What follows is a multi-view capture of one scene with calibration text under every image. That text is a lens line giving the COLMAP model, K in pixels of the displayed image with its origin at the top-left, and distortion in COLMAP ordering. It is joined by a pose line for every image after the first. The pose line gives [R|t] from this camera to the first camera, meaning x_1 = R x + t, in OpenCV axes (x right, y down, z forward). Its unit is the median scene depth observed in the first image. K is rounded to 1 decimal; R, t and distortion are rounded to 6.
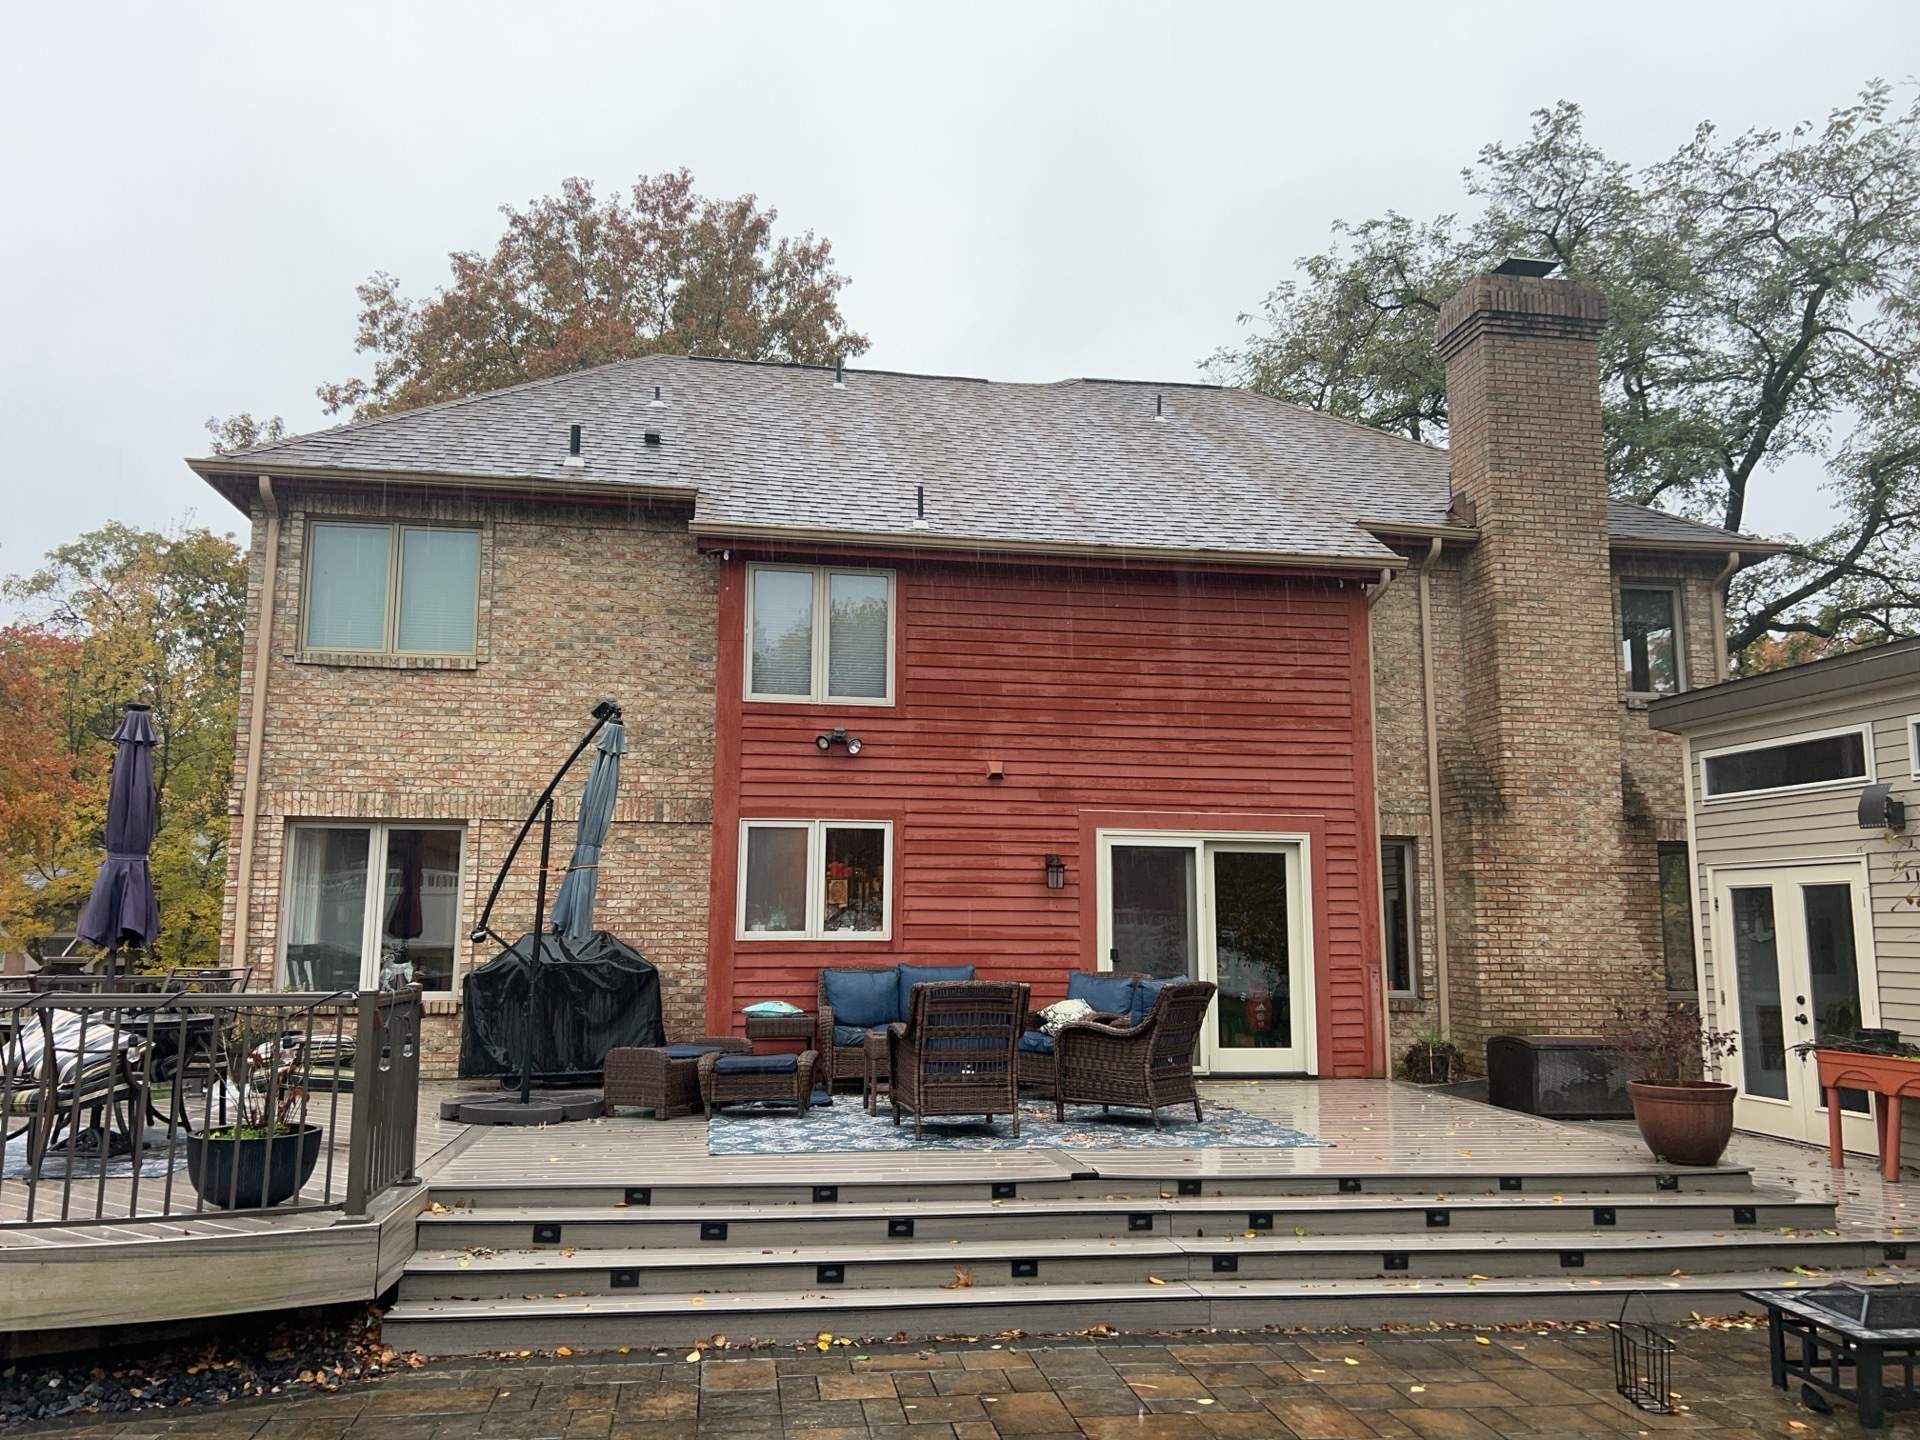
lens RADIAL K [[1420.7, 0, 960.0], [0, 1420.7, 720.0], [0, 0, 1]] dist [0.095877, -0.079799]
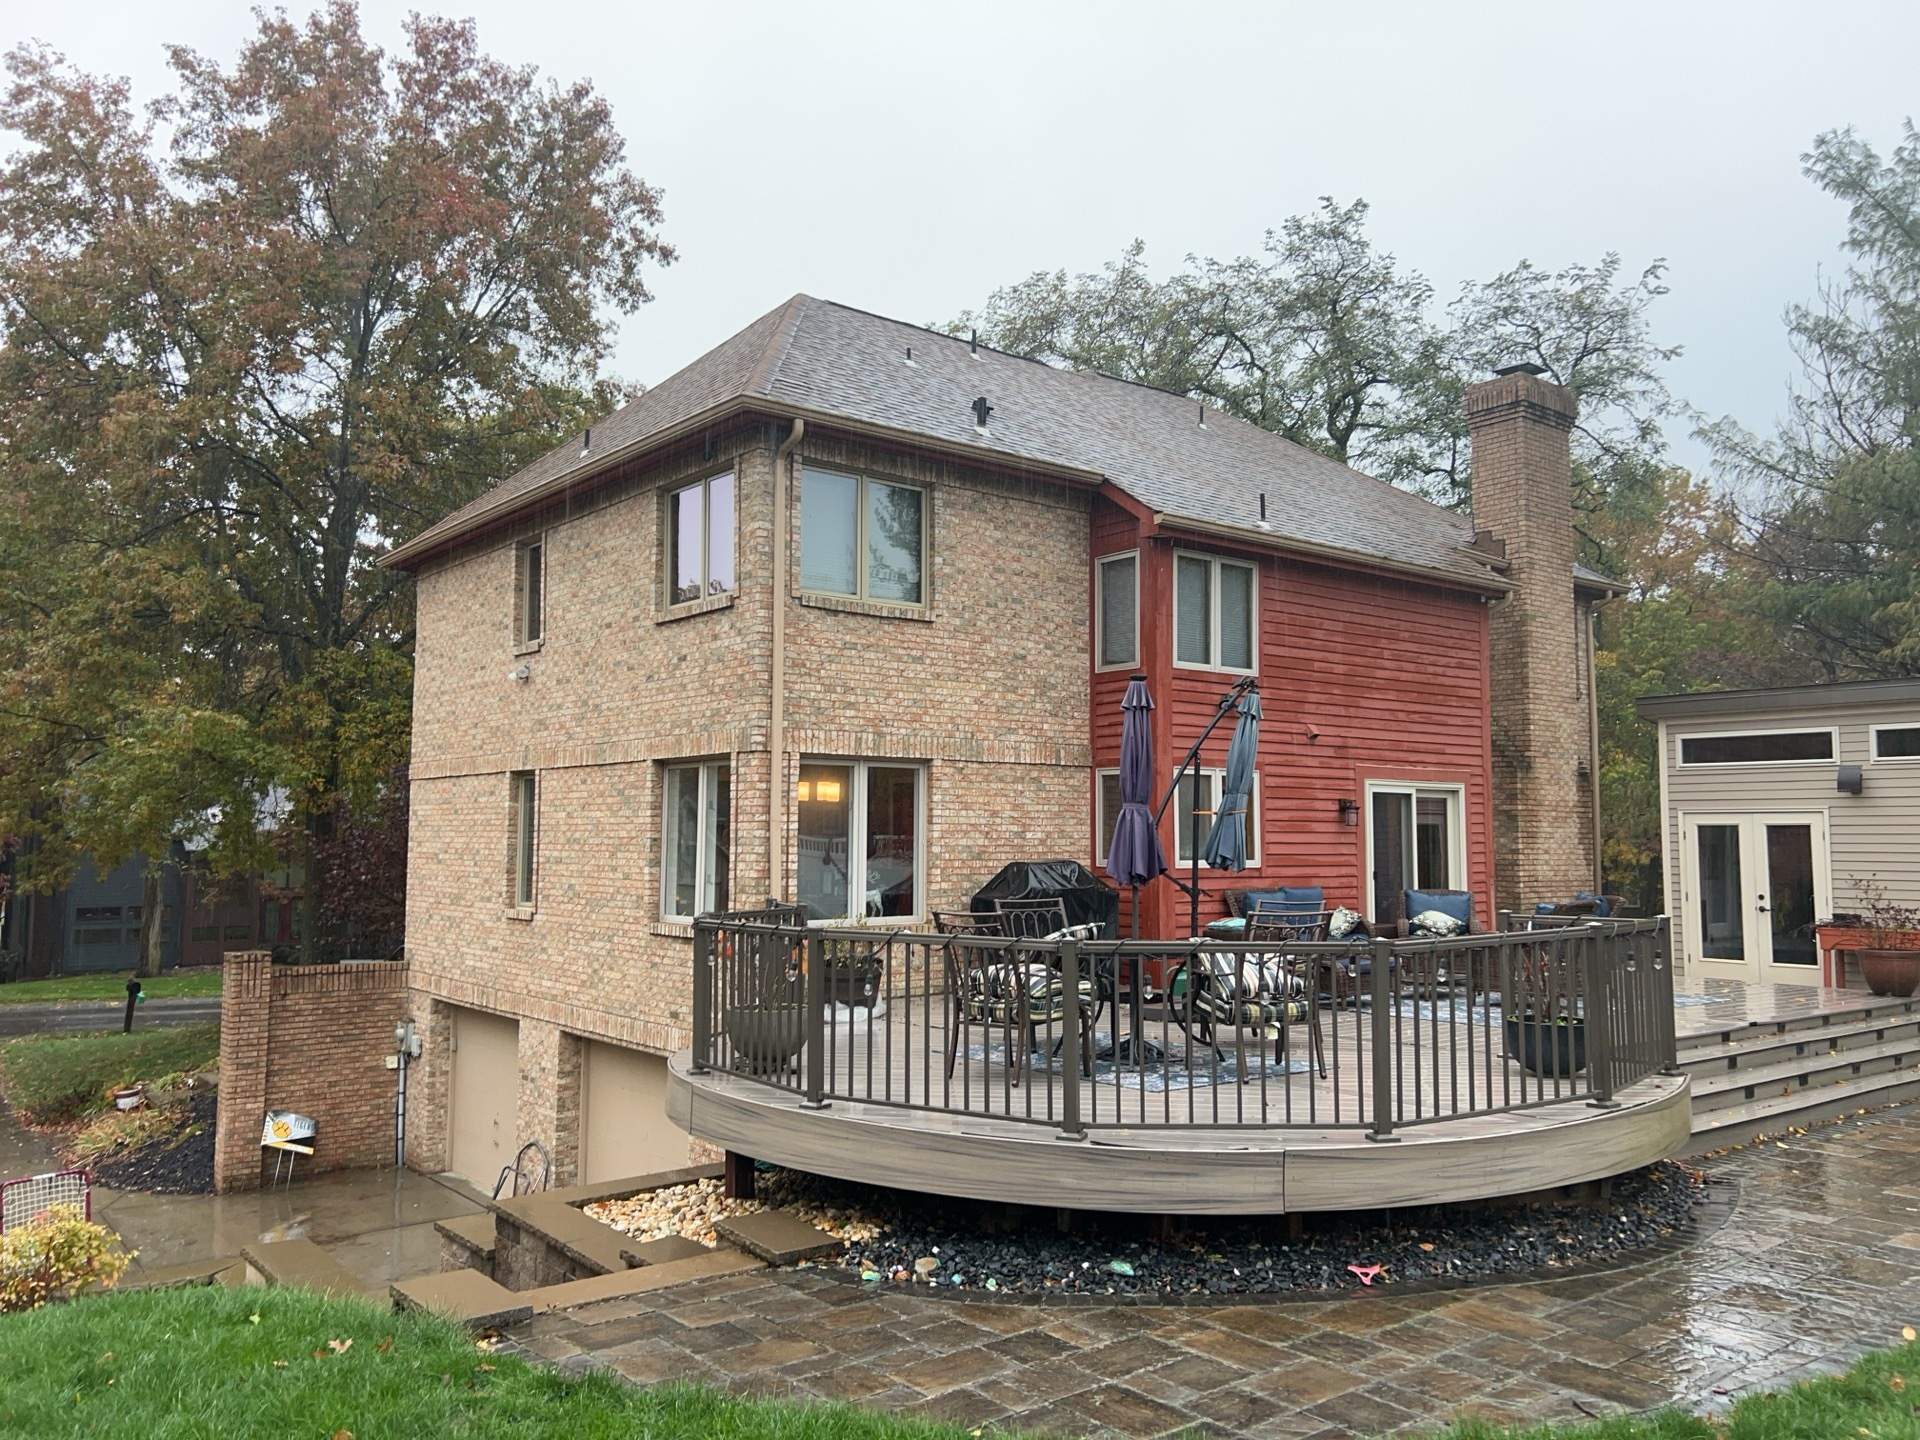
lens RADIAL K [[1420.7, 0, 960.0], [0, 1420.7, 720.0], [0, 0, 1]] dist [0.095877, -0.079799]
pose [[0.877779, 0.036536, 0.477671, -0.838303], [-0.067743, 0.996535, 0.048263, -0.014243], [-0.474253, -0.074723, 0.877212, 0.041077]]
